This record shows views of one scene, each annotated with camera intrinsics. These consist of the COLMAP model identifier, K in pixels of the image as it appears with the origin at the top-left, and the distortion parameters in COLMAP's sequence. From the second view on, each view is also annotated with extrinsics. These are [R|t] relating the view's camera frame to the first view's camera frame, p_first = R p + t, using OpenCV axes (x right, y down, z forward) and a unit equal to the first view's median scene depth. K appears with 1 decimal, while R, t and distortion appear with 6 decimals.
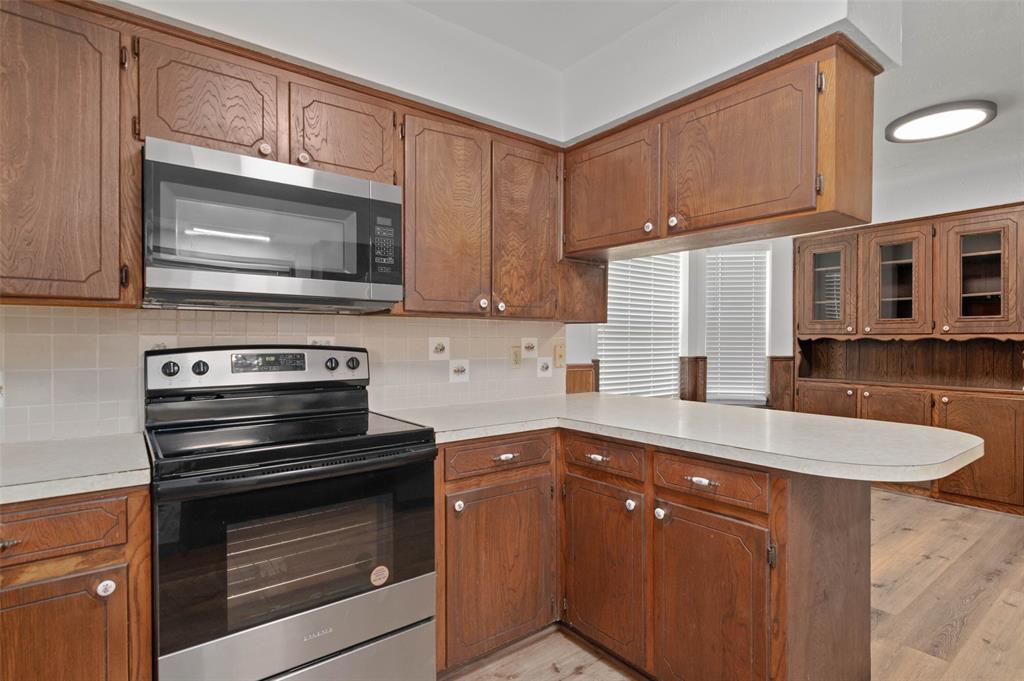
lens RADIAL K [[508.5, 0, 497.3], [0, 508.5, 337.9], [0, 0, 1]] dist [-0.003982, -0.000535]
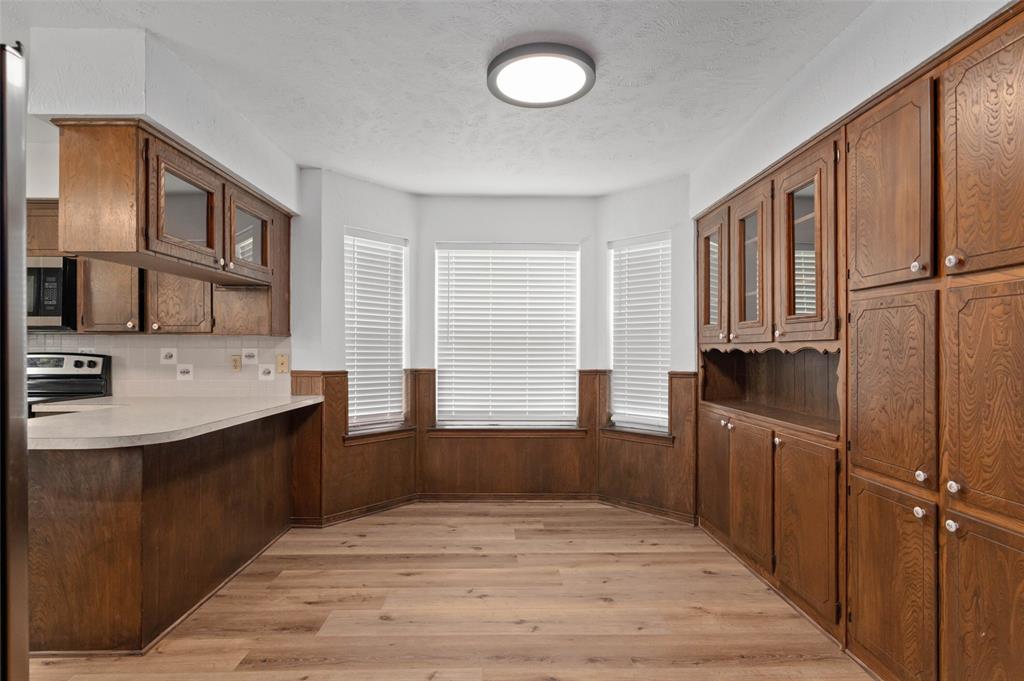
lens RADIAL K [[514.5, 0, 513.5], [0, 514.5, 343.1], [0, 0, 1]] dist [-0.002755, 0.000237]
pose [[0.816732, -0.006759, -0.576977, 1.342311], [0.000146, 0.999934, -0.011507, 0.001103], [0.577017, 0.009314, 0.816679, 0.333342]]
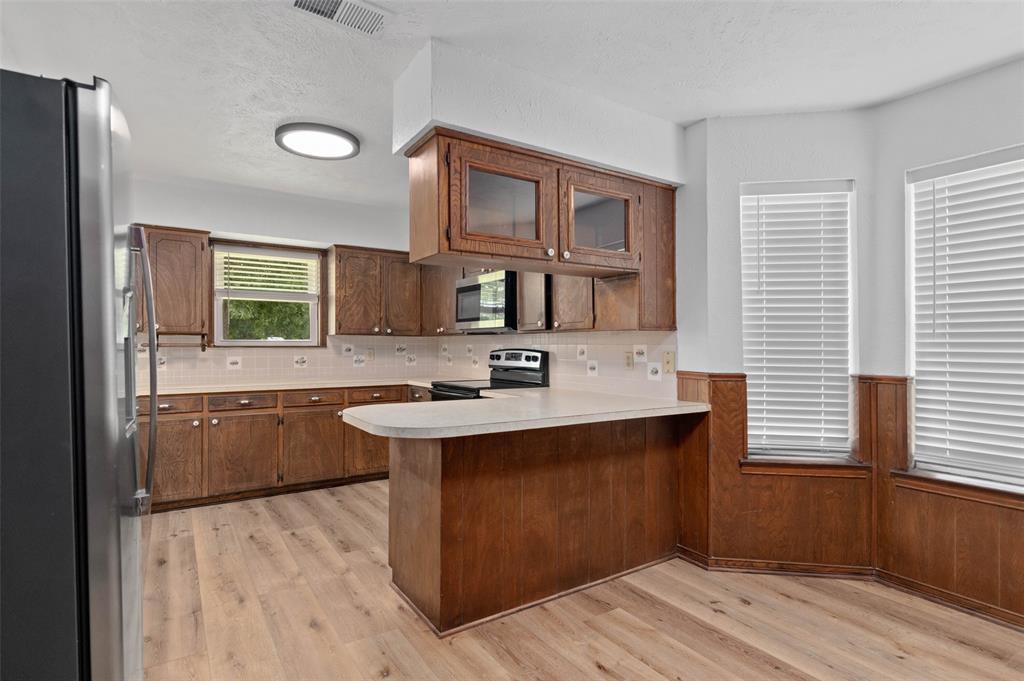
lens RADIAL K [[514.5, 0, 513.5], [0, 514.5, 343.1], [0, 0, 1]] dist [-0.002755, 0.000237]
pose [[-0.048612, -0.006872, -0.998794, 1.249024], [0.001942, 0.999974, -0.006975, 0.003363], [0.998816, -0.002279, -0.048597, 0.771289]]
